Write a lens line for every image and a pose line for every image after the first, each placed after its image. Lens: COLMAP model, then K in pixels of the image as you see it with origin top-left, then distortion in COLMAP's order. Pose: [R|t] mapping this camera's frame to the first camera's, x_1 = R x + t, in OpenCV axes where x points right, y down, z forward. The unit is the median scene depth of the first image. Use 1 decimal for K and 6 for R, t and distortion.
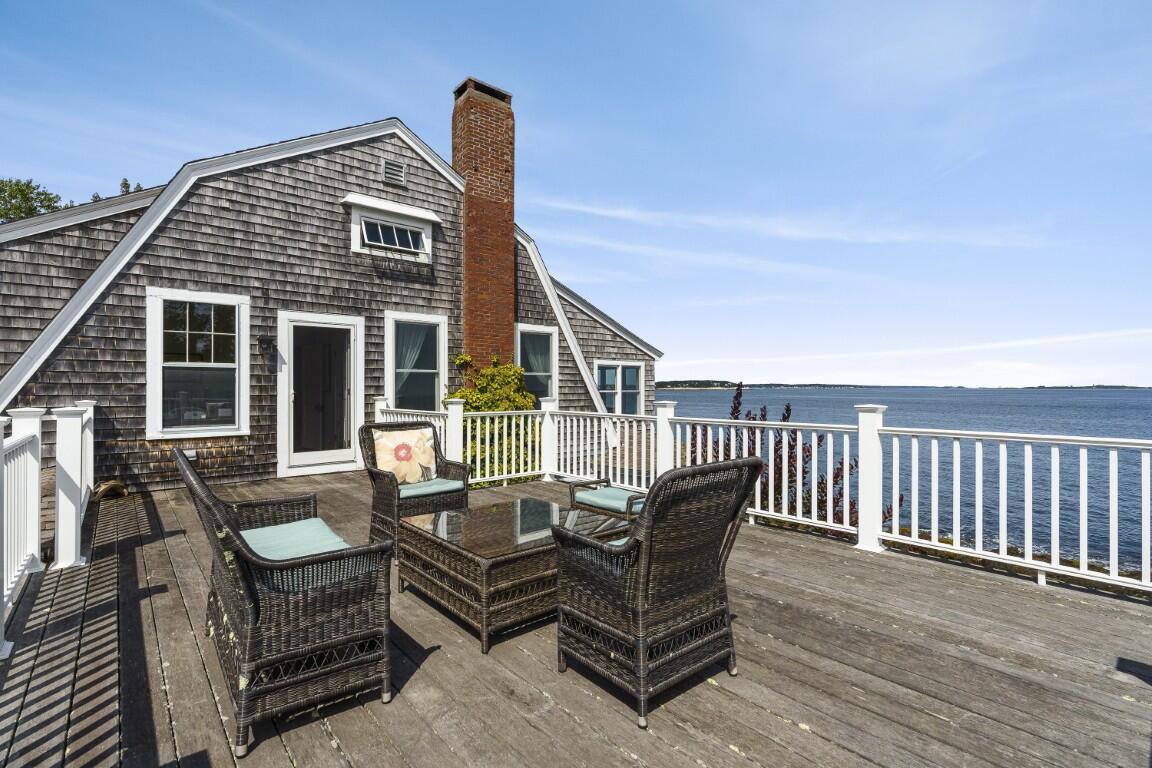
lens RADIAL K [[533.2, 0, 584.2], [0, 533.2, 385.8], [0, 0, 1]] dist [0.003027, 0.000674]
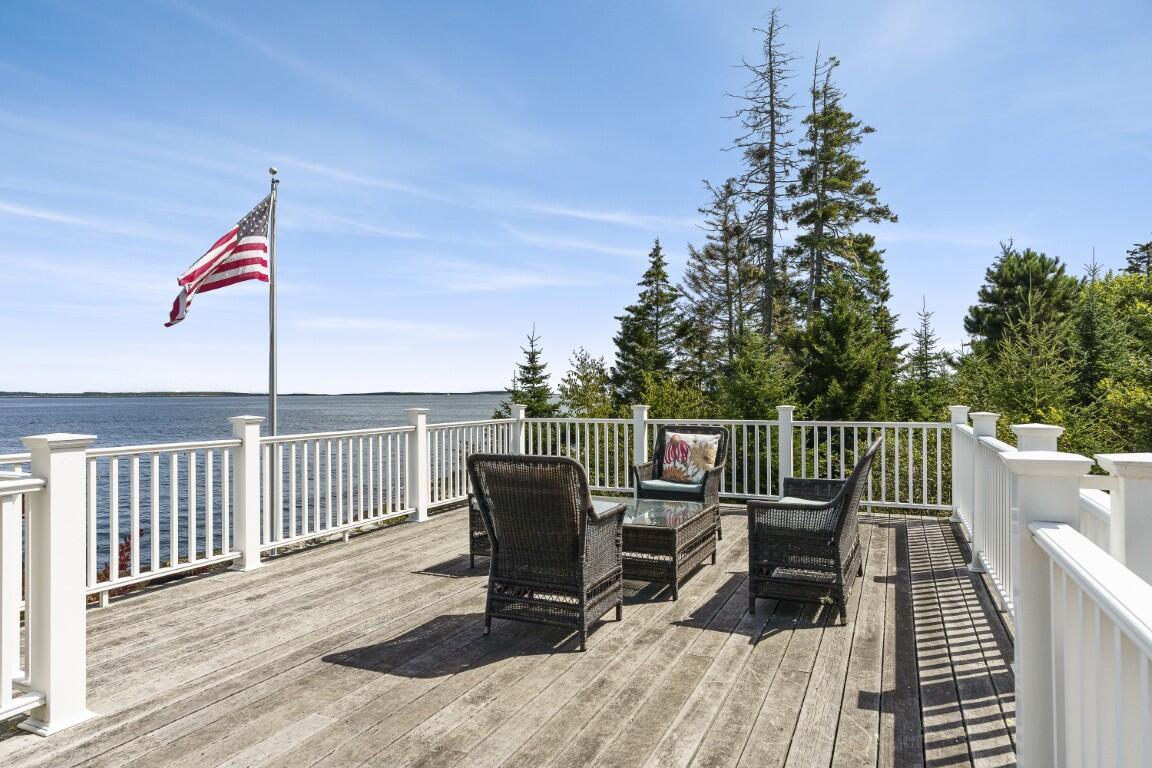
lens RADIAL K [[726.9, 0, 580.1], [0, 726.9, 385.5], [0, 0, 1]] dist [0.001748, -0.000776]
pose [[-0.427029, 0.014610, 0.904120, -1.467139], [0.006476, 0.999893, -0.013100, 0.009313], [-0.904215, 0.000261, -0.427078, 1.714315]]
